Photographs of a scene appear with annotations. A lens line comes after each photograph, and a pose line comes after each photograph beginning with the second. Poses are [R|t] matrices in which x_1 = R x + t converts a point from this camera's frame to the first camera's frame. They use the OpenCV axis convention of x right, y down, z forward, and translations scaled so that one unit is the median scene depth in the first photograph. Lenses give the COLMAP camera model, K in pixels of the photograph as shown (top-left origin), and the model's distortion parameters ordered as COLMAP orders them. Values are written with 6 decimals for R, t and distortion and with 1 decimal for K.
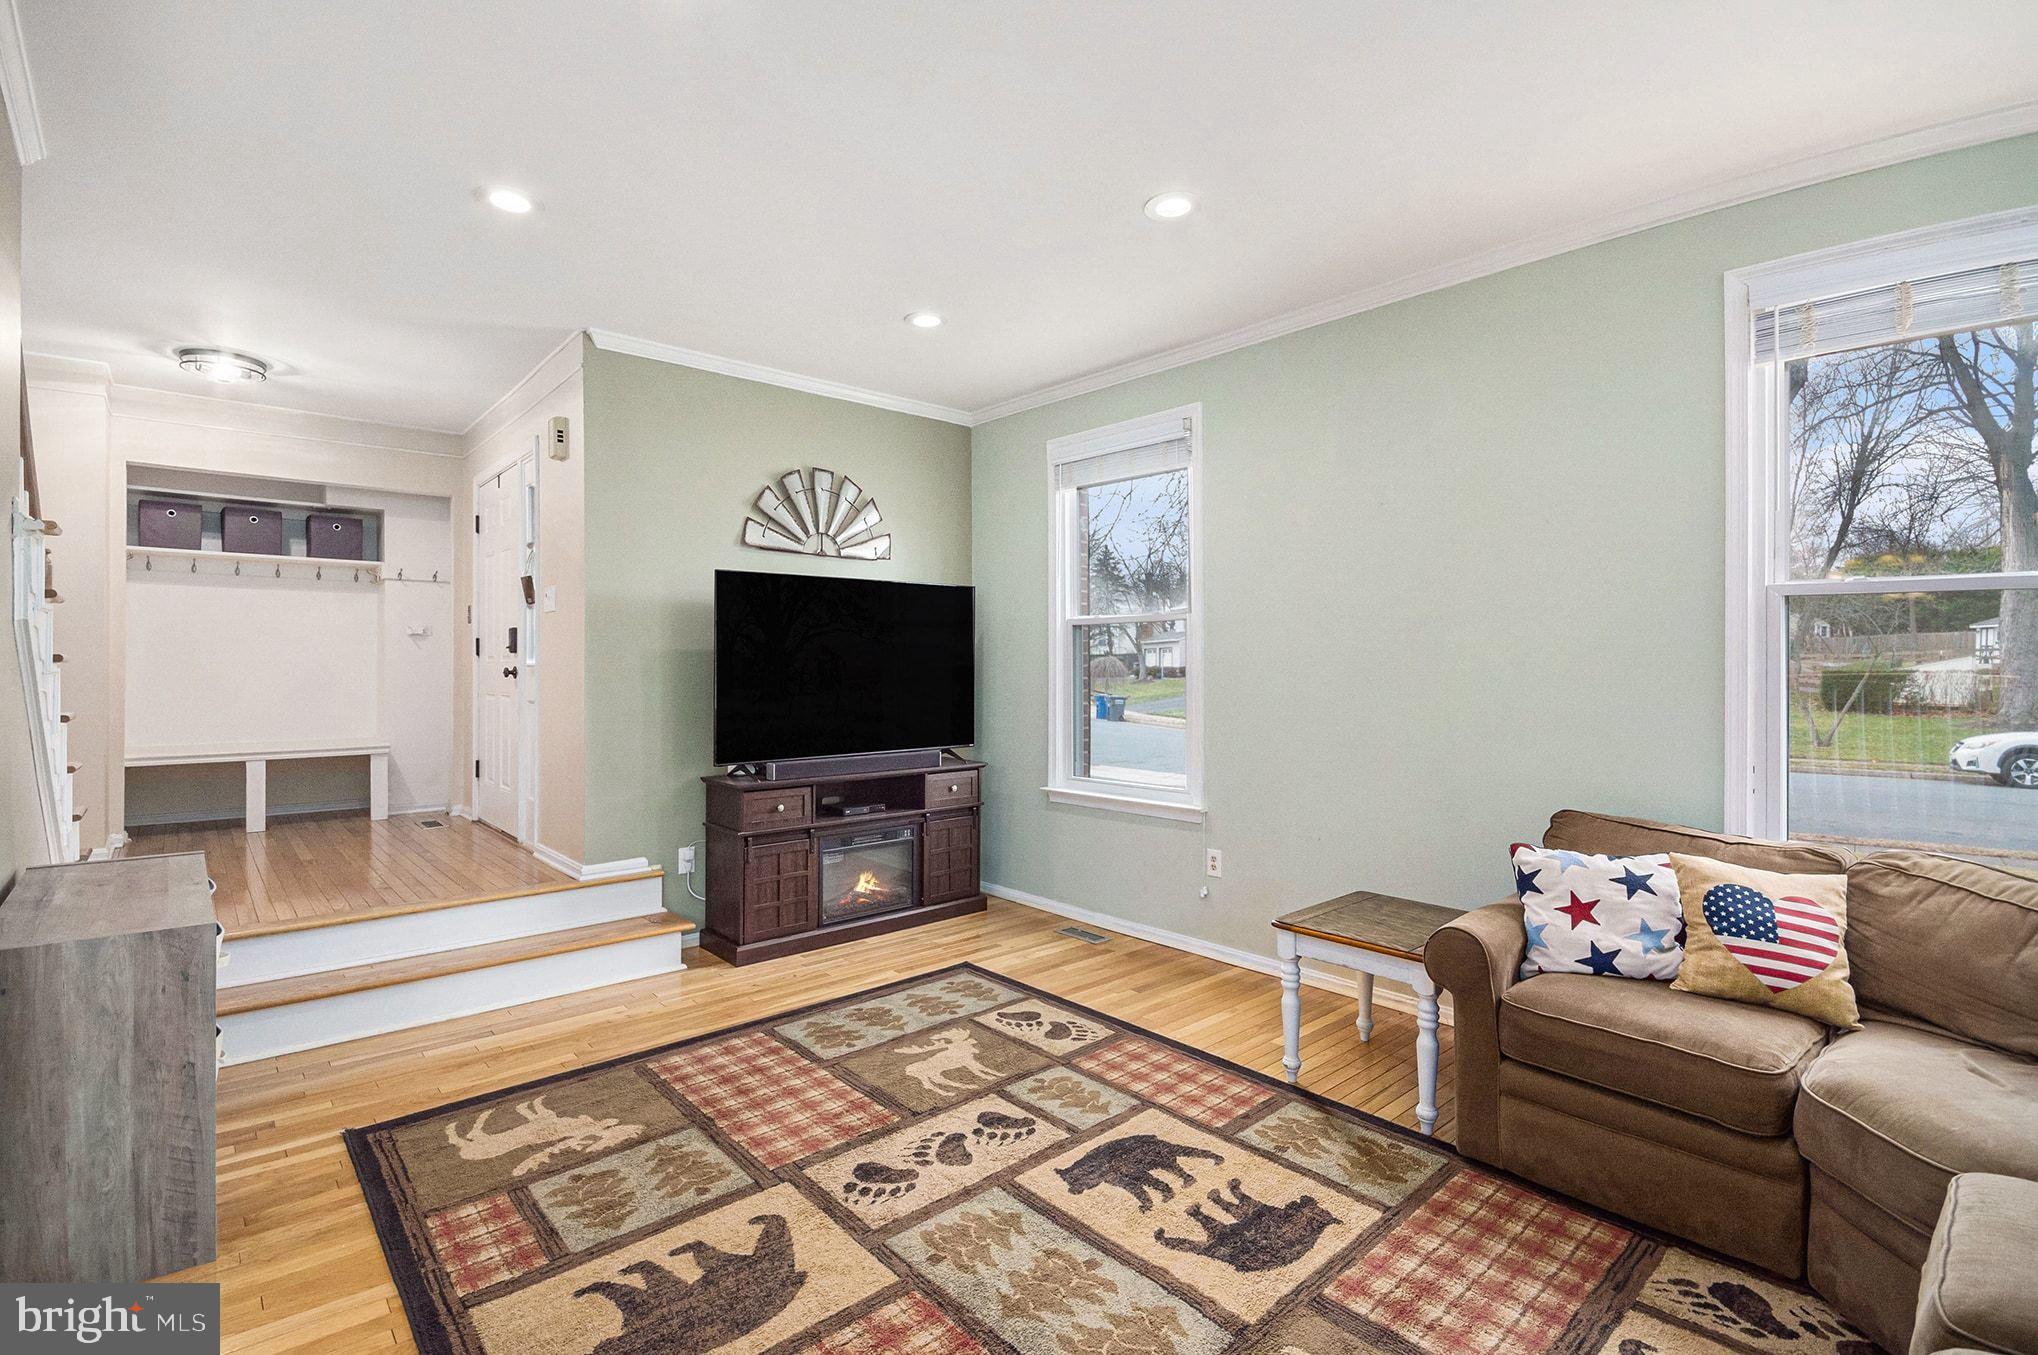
lens RADIAL K [[935.6, 0, 1017.8], [0, 935.6, 675.9], [0, 0, 1]] dist [0.000046, 0.000016]
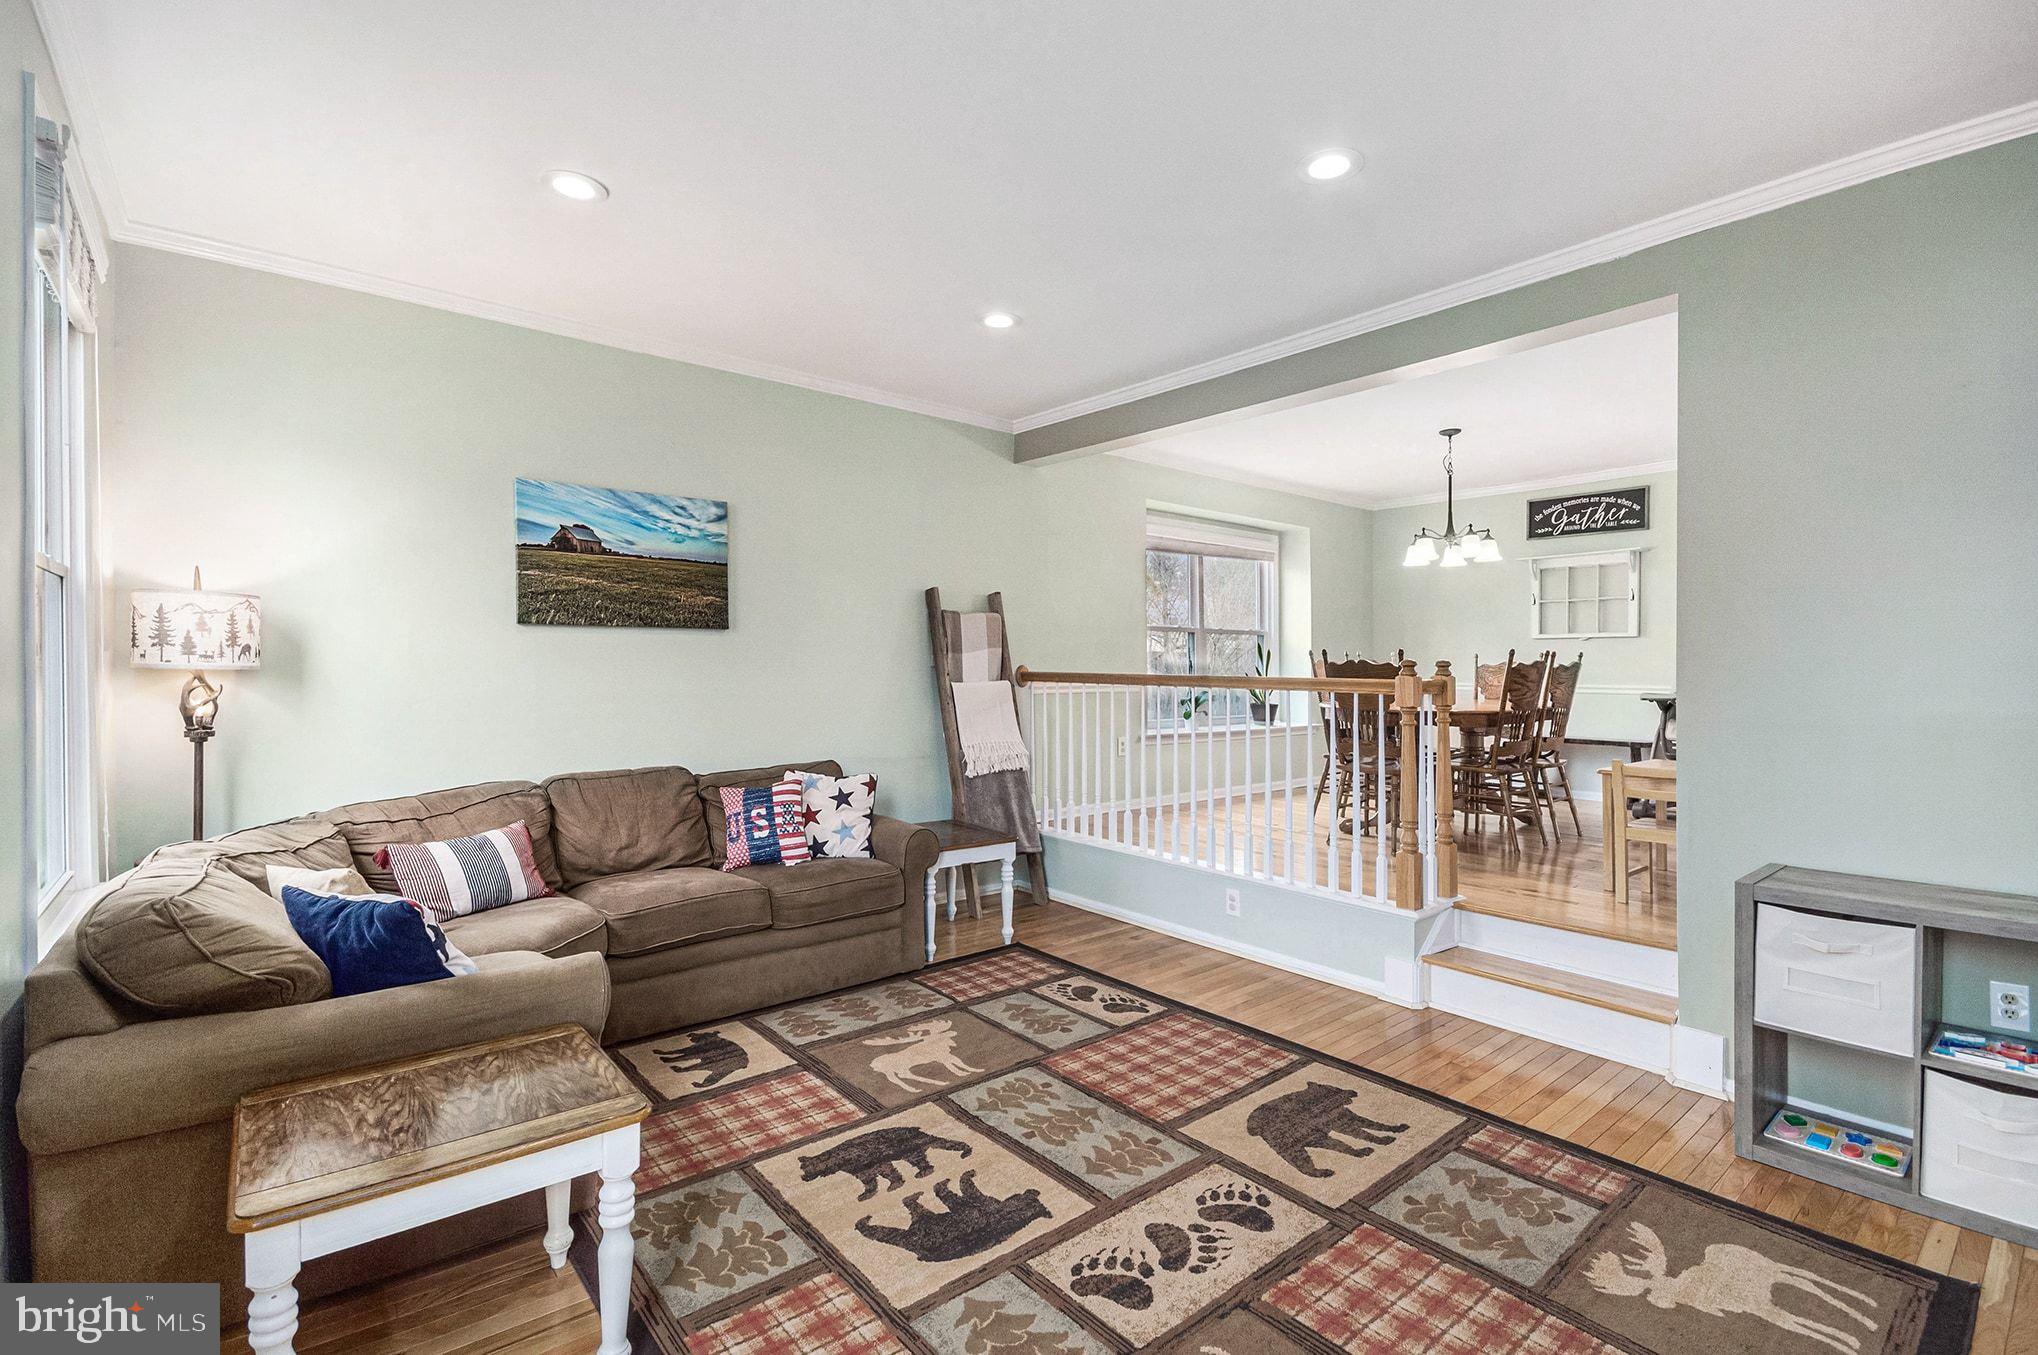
lens RADIAL K [[935.6, 0, 1022.3], [0, 935.6, 678.4], [0, 0, 1]] dist [0.000046, 0.000016]
pose [[-0.998848, -0.014610, 0.045698, 0.034507], [-0.014278, 0.999869, 0.007591, -0.002469], [-0.045803, 0.006930, -0.998926, 1.954100]]
